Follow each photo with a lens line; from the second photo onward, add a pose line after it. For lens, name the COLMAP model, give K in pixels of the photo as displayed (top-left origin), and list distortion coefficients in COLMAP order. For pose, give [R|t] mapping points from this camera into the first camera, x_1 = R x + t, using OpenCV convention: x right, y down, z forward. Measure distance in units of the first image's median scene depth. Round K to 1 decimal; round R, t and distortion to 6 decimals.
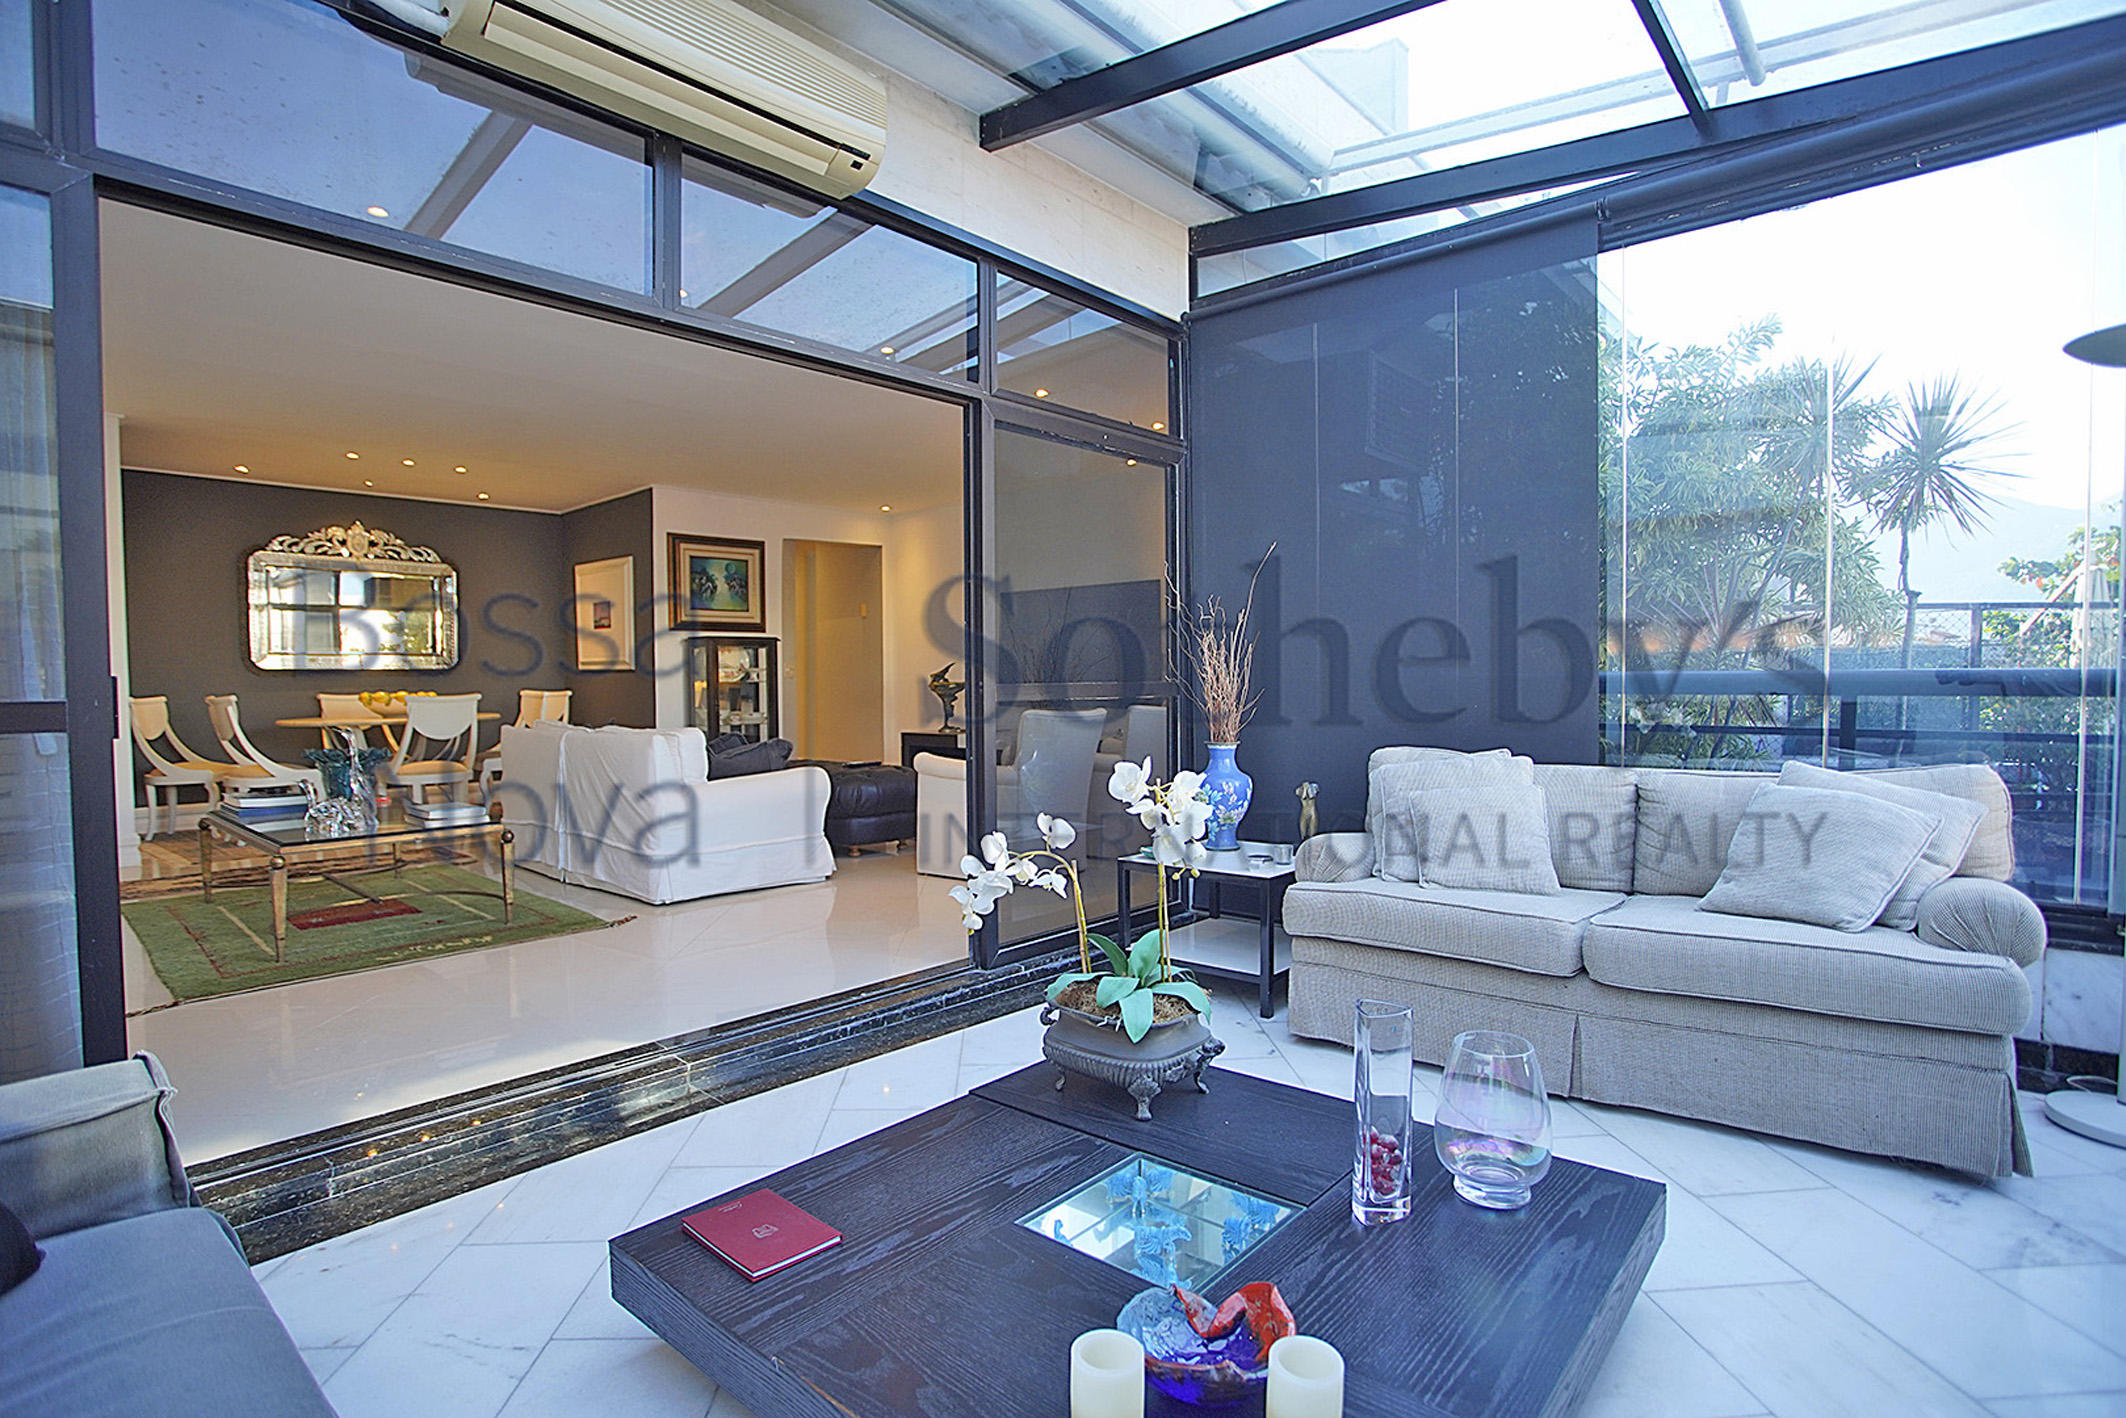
lens RADIAL K [[1070.1, 0, 1059.0], [0, 1070.1, 719.6], [0, 0, 1]] dist [-0.000651, -0.000001]
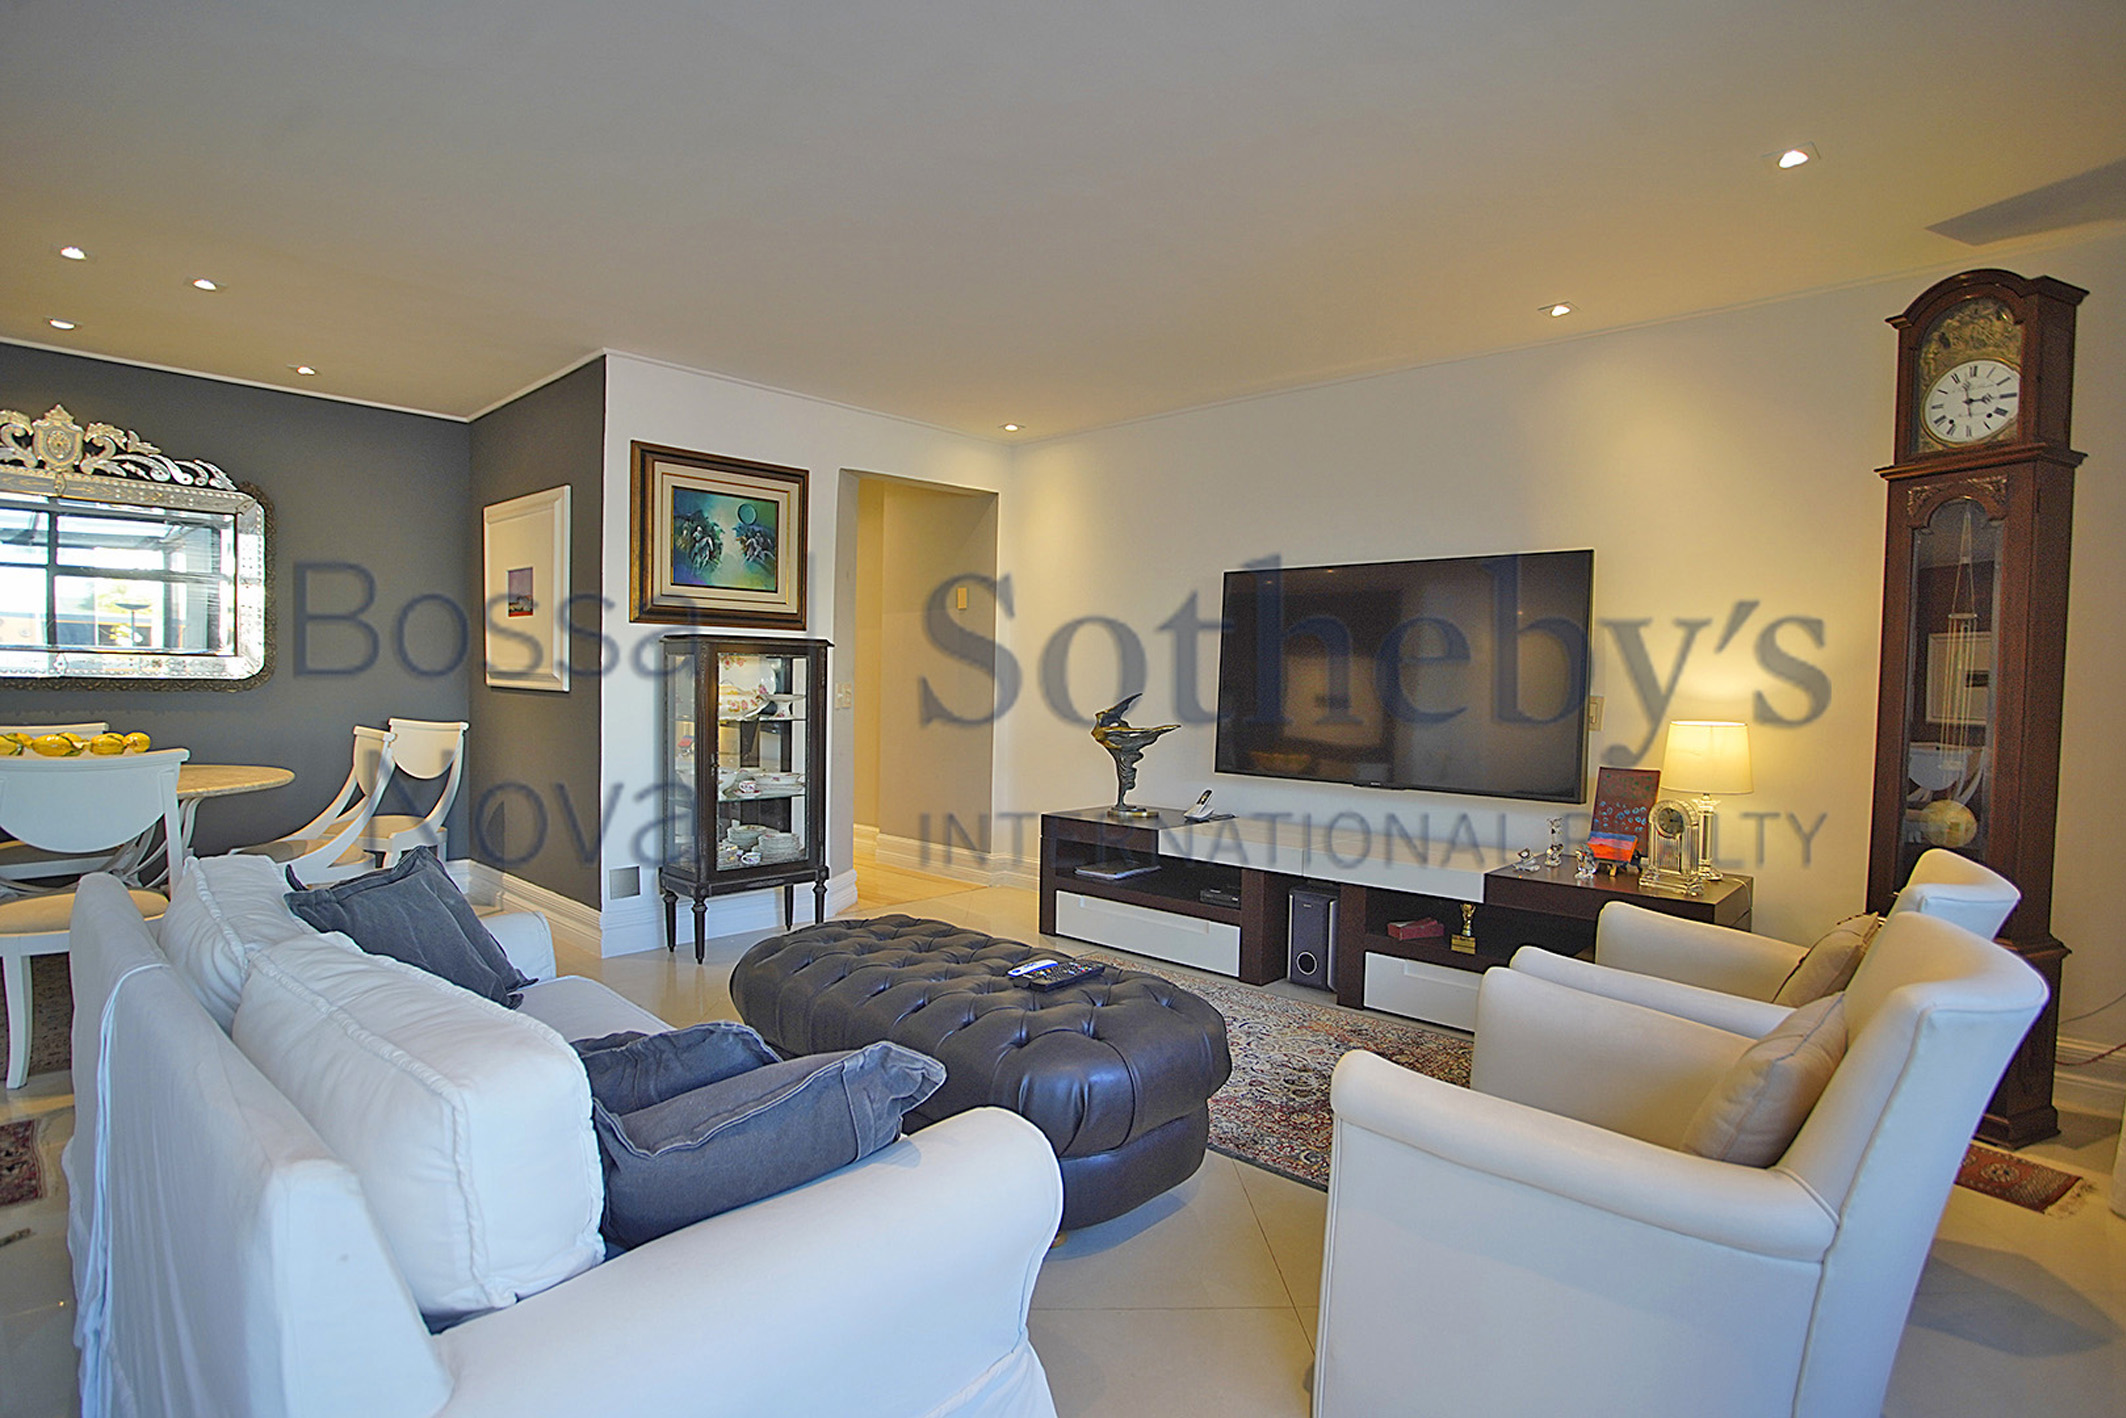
lens RADIAL K [[1028.6, 0, 1063.5], [0, 1028.6, 708.1], [0, 0, 1]] dist [-0.003936, 0.000062]
pose [[0.999535, 0.028666, -0.010415, -0.134624], [-0.028679, 0.999588, -0.001055, -0.044221], [0.010380, 0.001354, 0.999945, 0.469565]]
